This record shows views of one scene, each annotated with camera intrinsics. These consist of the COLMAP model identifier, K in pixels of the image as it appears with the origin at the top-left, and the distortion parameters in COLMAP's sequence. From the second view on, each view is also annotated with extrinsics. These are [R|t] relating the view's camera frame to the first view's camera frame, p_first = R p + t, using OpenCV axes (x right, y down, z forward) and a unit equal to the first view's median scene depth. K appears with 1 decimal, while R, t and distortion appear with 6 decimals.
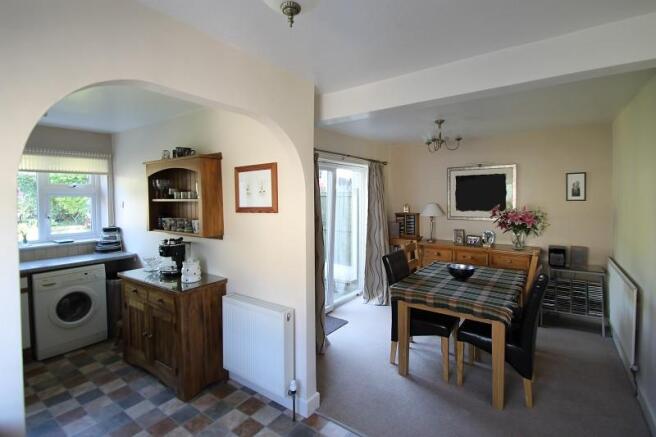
lens RADIAL K [[311.0, 0, 328.6], [0, 311.0, 203.6], [0, 0, 1]] dist [0.019378, -0.017960]
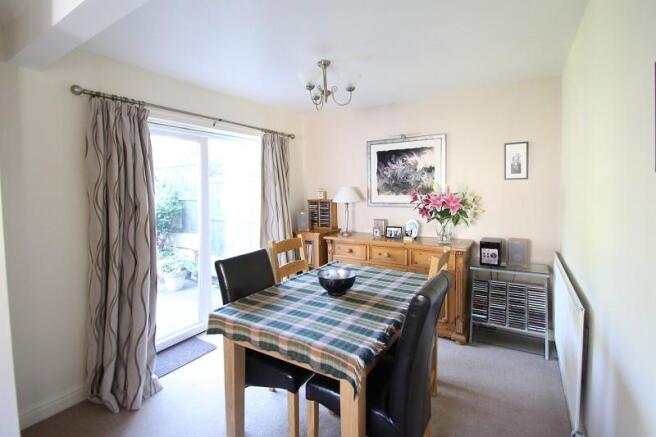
lens RADIAL K [[311.0, 0, 328.6], [0, 311.0, 203.6], [0, 0, 1]] dist [0.019378, -0.017960]
pose [[0.997654, -0.010126, 0.067702, 0.278599], [0.008571, 0.999694, 0.023219, 0.028625], [-0.067916, -0.022584, 0.997435, 0.263865]]
